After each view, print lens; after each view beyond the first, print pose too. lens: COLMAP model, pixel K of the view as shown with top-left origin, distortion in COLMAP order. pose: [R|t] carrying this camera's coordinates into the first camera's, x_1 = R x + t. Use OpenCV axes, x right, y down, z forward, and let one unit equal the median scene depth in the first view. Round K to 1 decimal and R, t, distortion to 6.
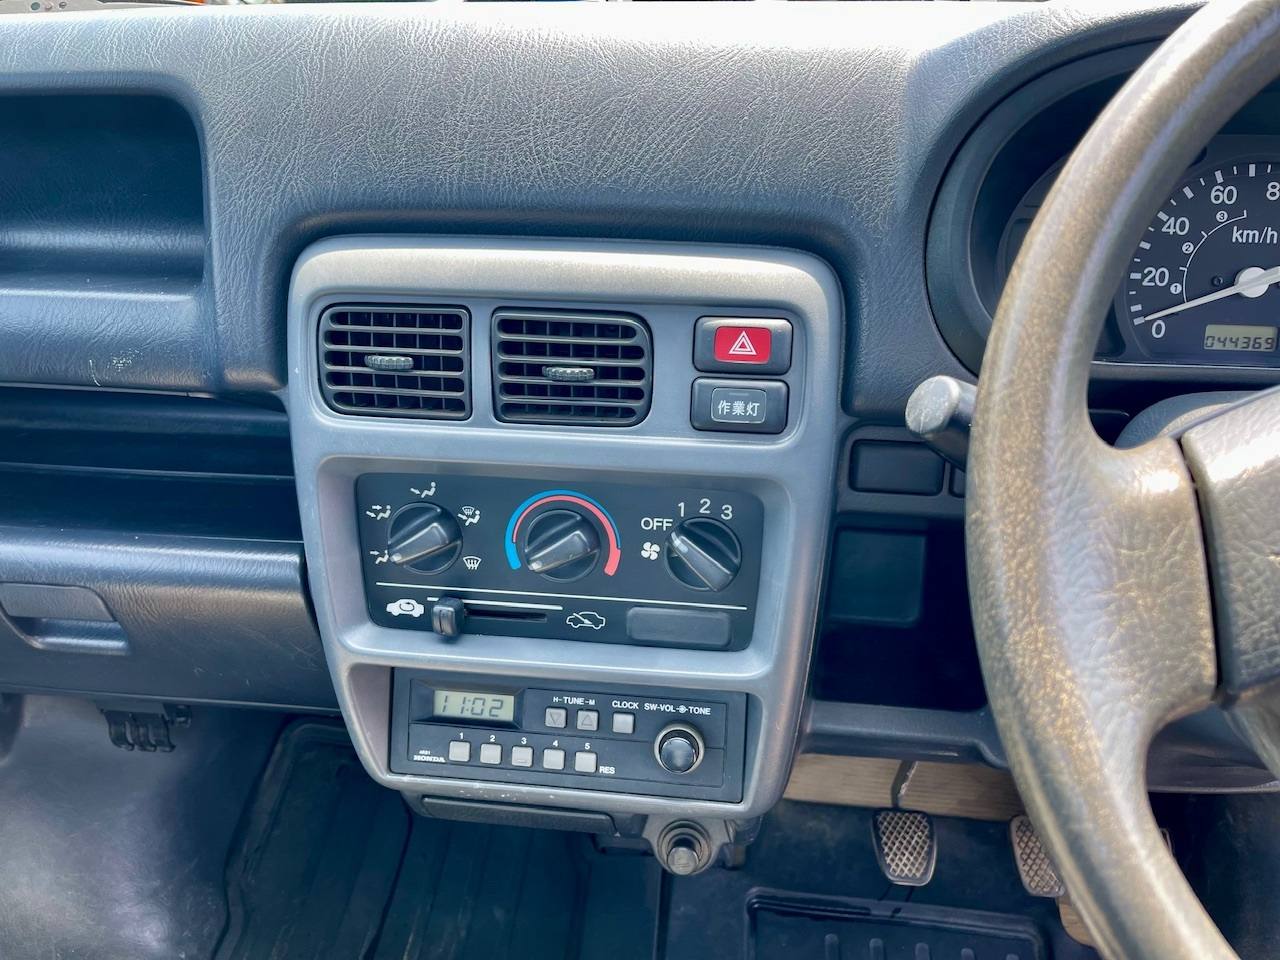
lens RADIAL K [[1011.0, 0, 650.6], [0, 1011.0, 472.5], [0, 0, 1]] dist [0.022670, -0.046948]
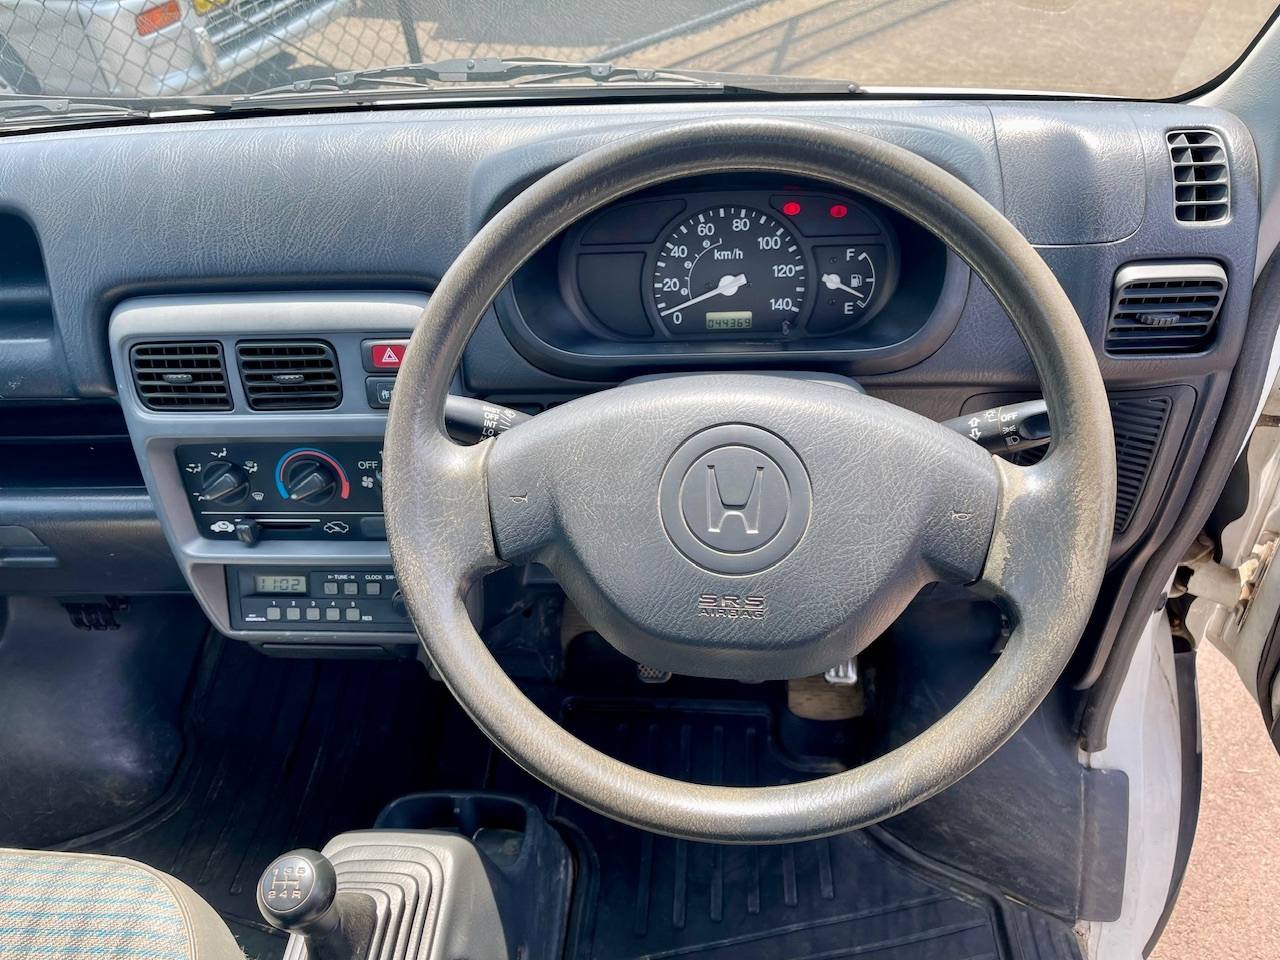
lens RADIAL K [[971.4, 0, 638.5], [0, 971.4, 473.0], [0, 0, 1]] dist [0.064129, -0.085457]
pose [[0.997507, -0.070376, -0.005271, 0.433210], [0.070448, 0.988512, 0.133720, -0.110147], [-0.004200, -0.133757, 0.991005, -0.512555]]
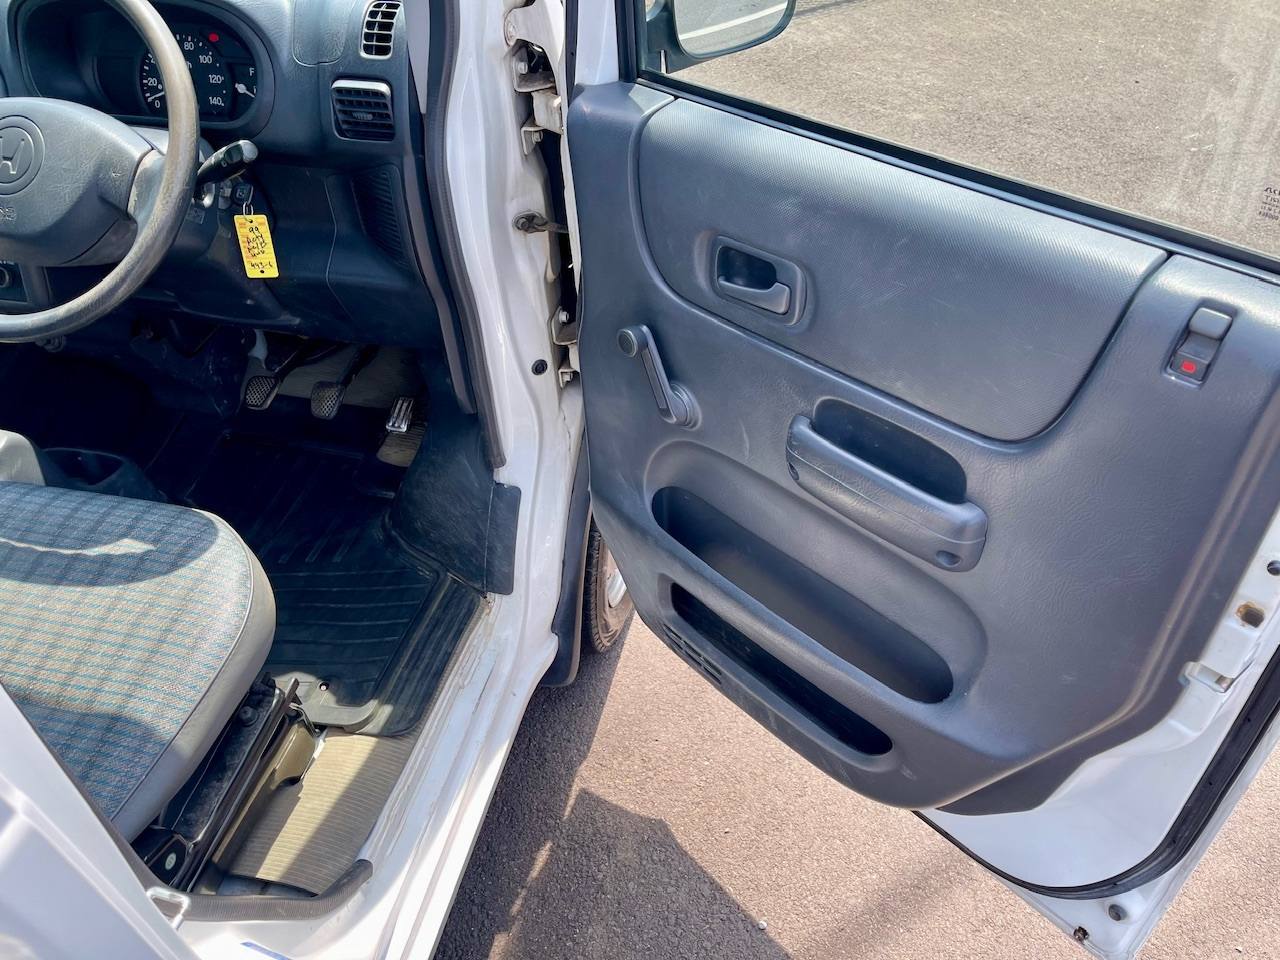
lens RADIAL K [[971.4, 0, 643.4], [0, 971.4, 477.7], [0, 0, 1]] dist [0.064129, -0.085457]
pose [[0.994430, 0.064417, -0.083428, 1.915356], [-0.049520, 0.984250, 0.169707, 0.281584], [0.093046, -0.164630, 0.981957, -1.355412]]
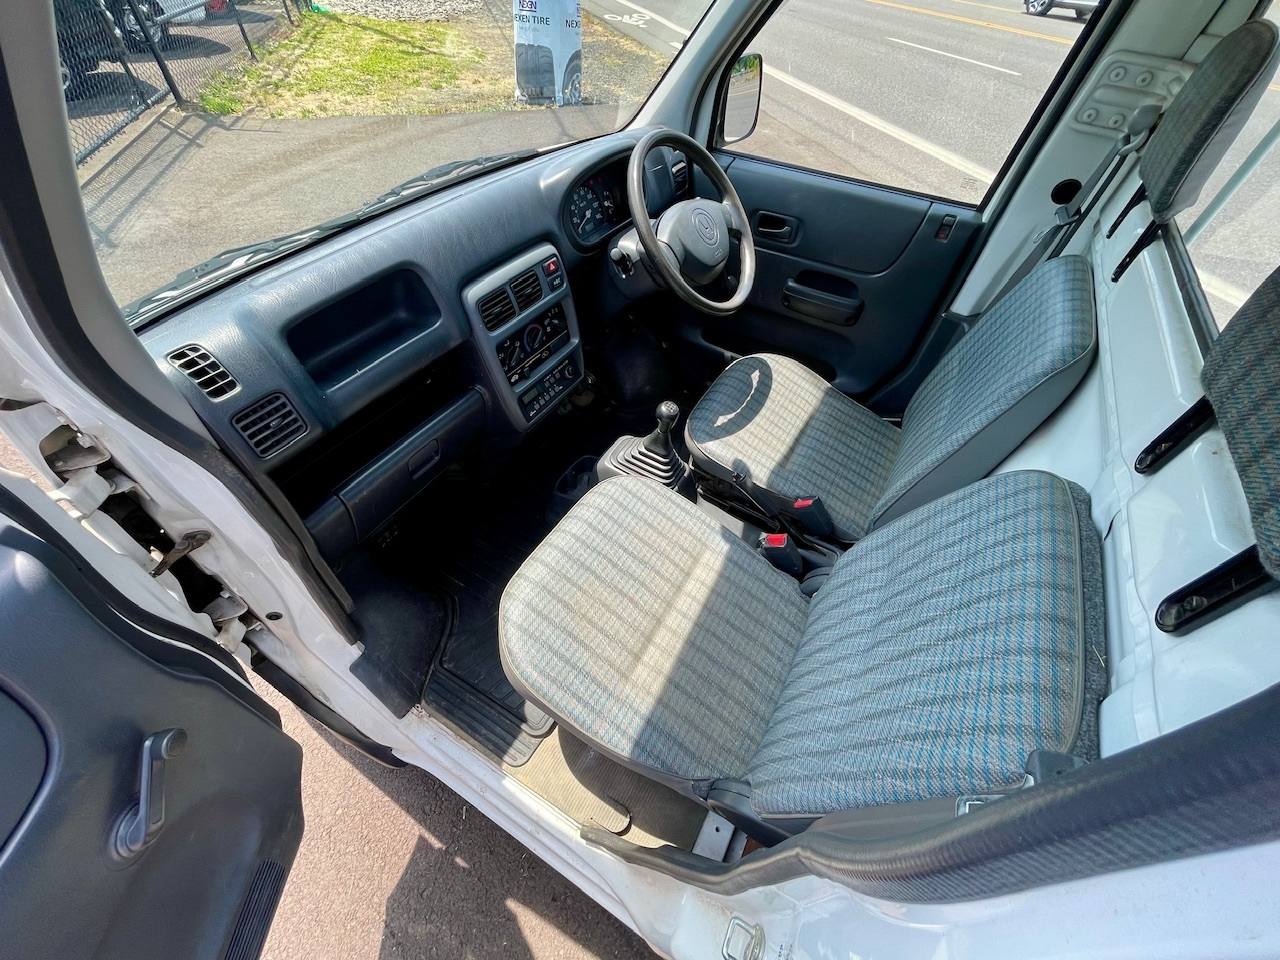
lens RADIAL K [[514.2, 0, 631.4], [0, 514.2, 473.5], [0, 0, 1]] dist [-0.002251, 0.000849]
pose [[0.396754, -0.649393, 0.648749, -1.592770], [0.450004, 0.753604, 0.479143, -0.324051], [-0.800052, 0.101838, 0.591224, -0.424908]]
